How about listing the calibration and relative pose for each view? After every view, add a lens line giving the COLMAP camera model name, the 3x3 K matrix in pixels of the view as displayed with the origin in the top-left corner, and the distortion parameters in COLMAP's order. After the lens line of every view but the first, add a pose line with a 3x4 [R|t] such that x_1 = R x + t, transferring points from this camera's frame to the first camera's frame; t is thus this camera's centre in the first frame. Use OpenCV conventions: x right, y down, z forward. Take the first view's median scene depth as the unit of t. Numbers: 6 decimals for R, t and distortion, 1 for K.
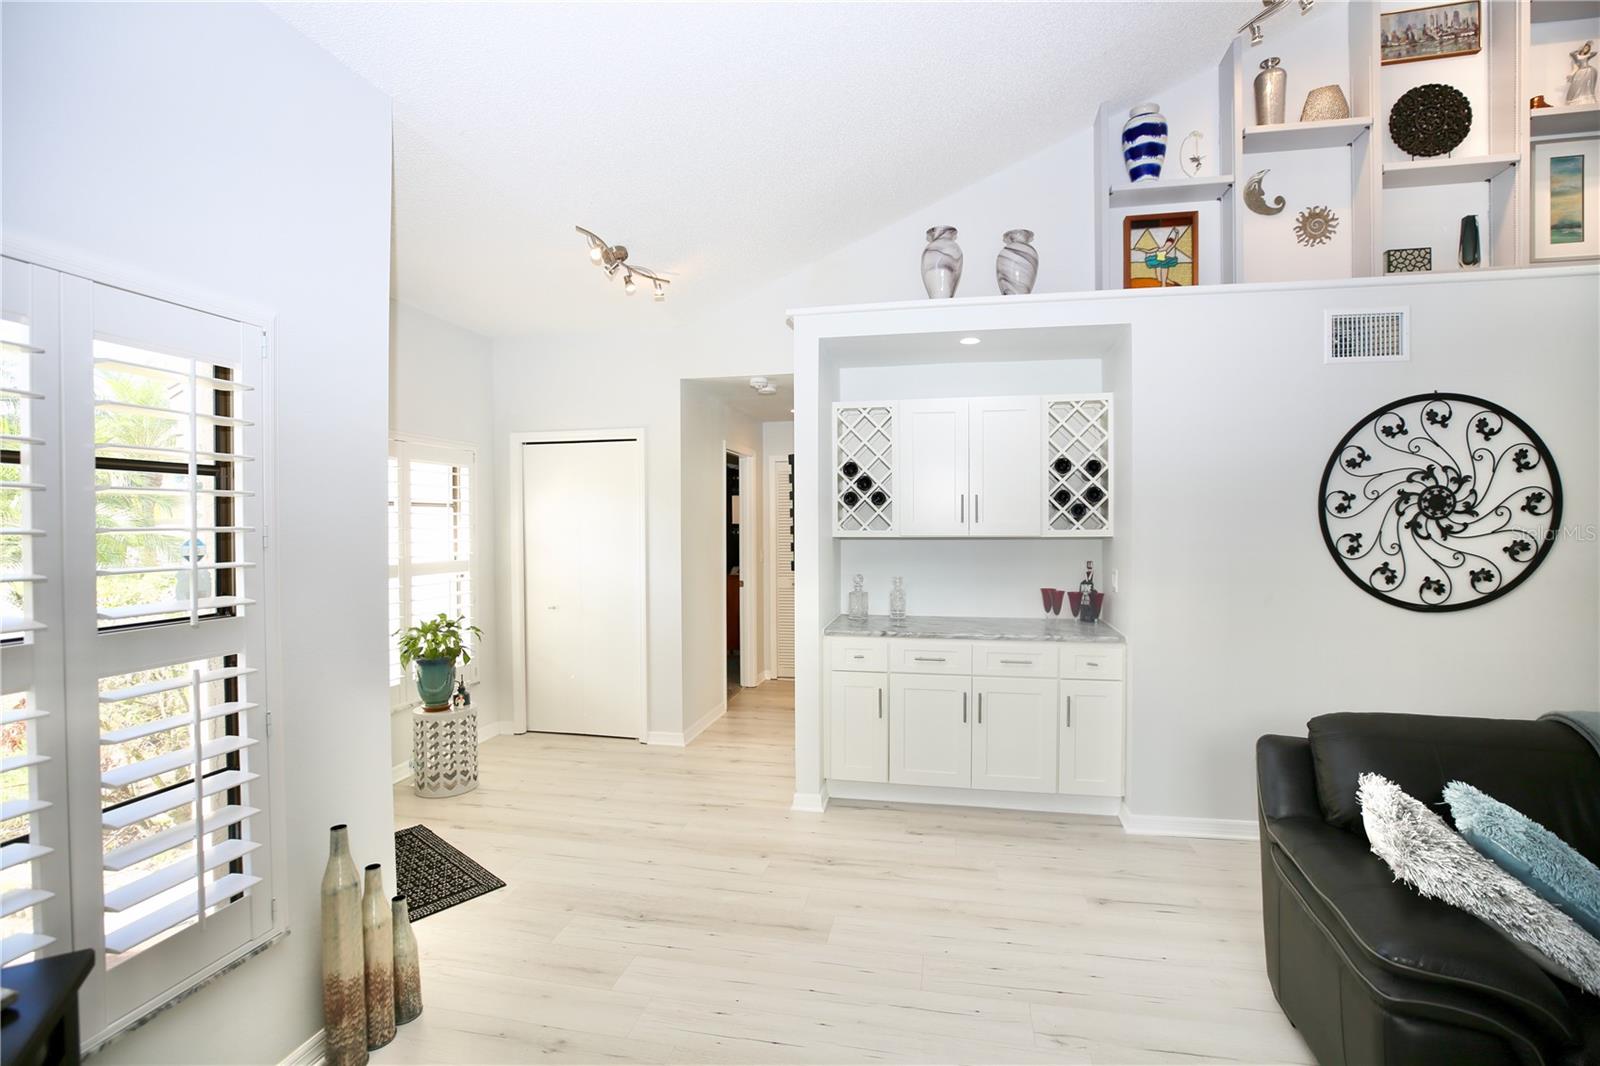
lens RADIAL K [[724.7, 0, 806.3], [0, 724.7, 527.8], [0, 0, 1]] dist [-0.045225, 0.013150]
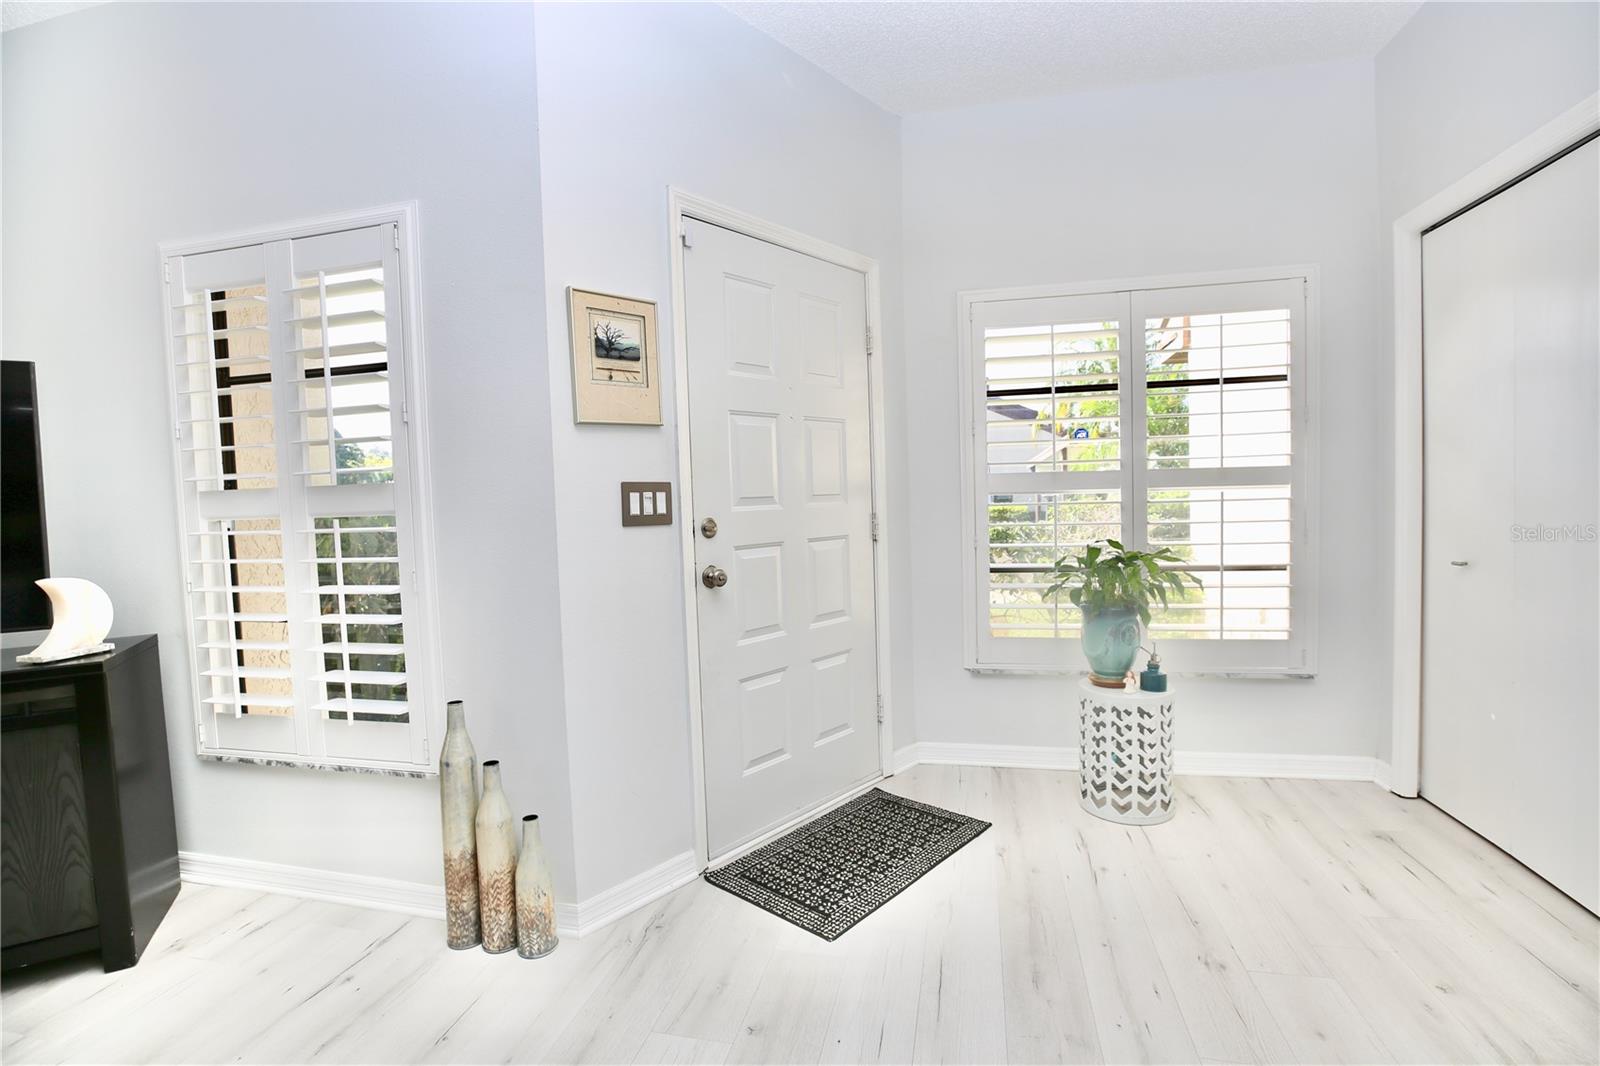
lens RADIAL K [[724.7, 0, 806.3], [0, 724.7, 527.8], [0, 0, 1]] dist [-0.045225, 0.013150]
pose [[-0.024901, 0.059478, -0.997919, 0.191480], [0.024628, 0.997962, 0.058866, 0.066059], [0.999387, -0.023111, -0.026315, 0.860400]]
